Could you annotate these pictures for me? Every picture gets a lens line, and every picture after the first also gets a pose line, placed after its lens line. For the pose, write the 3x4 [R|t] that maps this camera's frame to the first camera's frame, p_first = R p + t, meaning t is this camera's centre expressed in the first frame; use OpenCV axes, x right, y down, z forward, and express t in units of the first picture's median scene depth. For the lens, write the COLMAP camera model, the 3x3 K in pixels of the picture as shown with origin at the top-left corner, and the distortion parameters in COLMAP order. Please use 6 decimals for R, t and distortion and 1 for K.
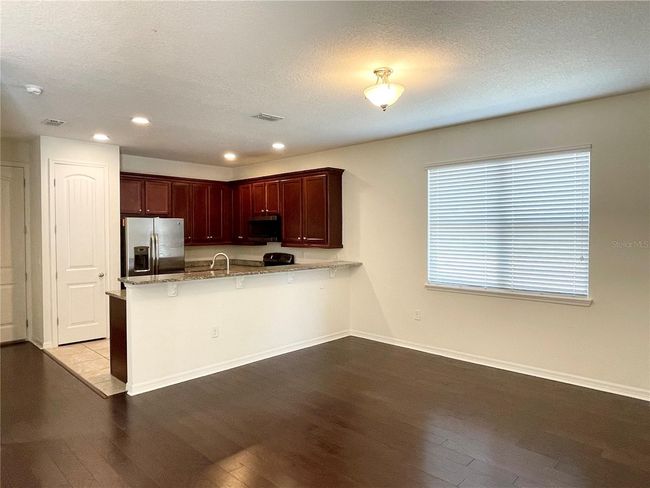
lens RADIAL K [[418.1, 0, 325.0], [0, 418.1, 244.0], [0, 0, 1]] dist [0.001249, -0.000998]
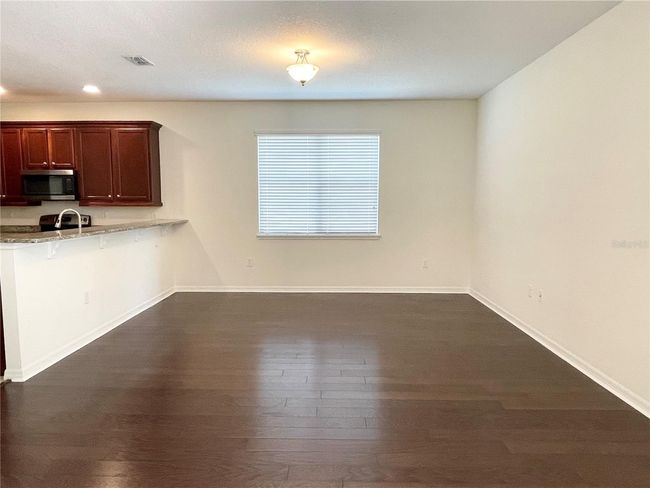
lens RADIAL K [[418.1, 0, 325.0], [0, 418.1, 244.0], [0, 0, 1]] dist [0.001249, -0.000998]
pose [[0.733692, -0.066547, 0.676215, -0.360699], [0.018068, 0.996751, 0.078488, 0.028926], [-0.679241, -0.045368, 0.732511, 0.011736]]
